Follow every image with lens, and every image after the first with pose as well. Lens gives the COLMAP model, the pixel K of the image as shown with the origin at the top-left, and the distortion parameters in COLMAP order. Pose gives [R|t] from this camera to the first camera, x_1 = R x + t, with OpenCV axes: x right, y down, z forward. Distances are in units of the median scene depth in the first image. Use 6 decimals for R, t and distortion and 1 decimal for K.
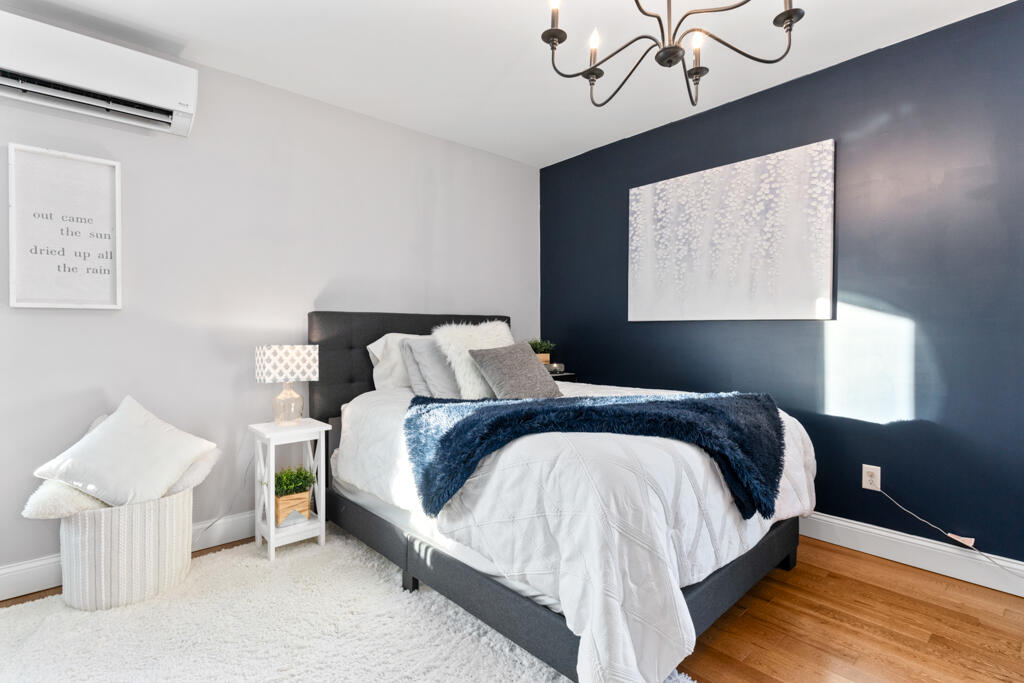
lens RADIAL K [[490.5, 0, 512.8], [0, 490.5, 325.2], [0, 0, 1]] dist [0.001675, 0.000595]
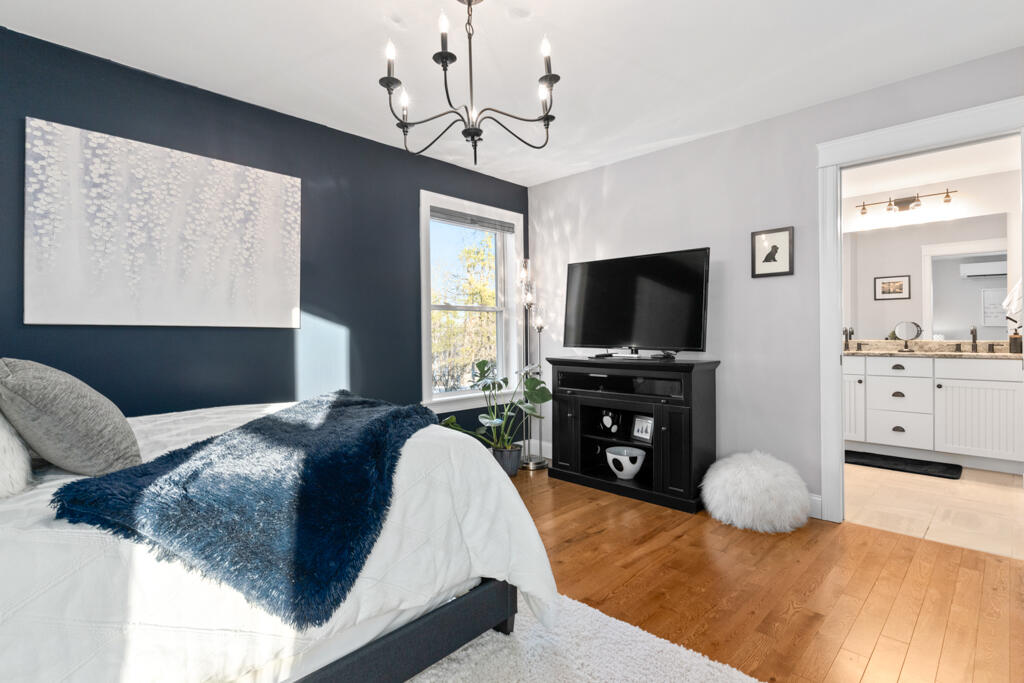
lens RADIAL K [[490.5, 0, 512.8], [0, 490.5, 325.2], [0, 0, 1]] dist [0.001675, 0.000595]
pose [[-0.054916, 0.023314, 0.998219, -0.508055], [-0.006500, 0.999698, -0.023706, 0.005464], [-0.998470, -0.007790, -0.054748, 0.477404]]
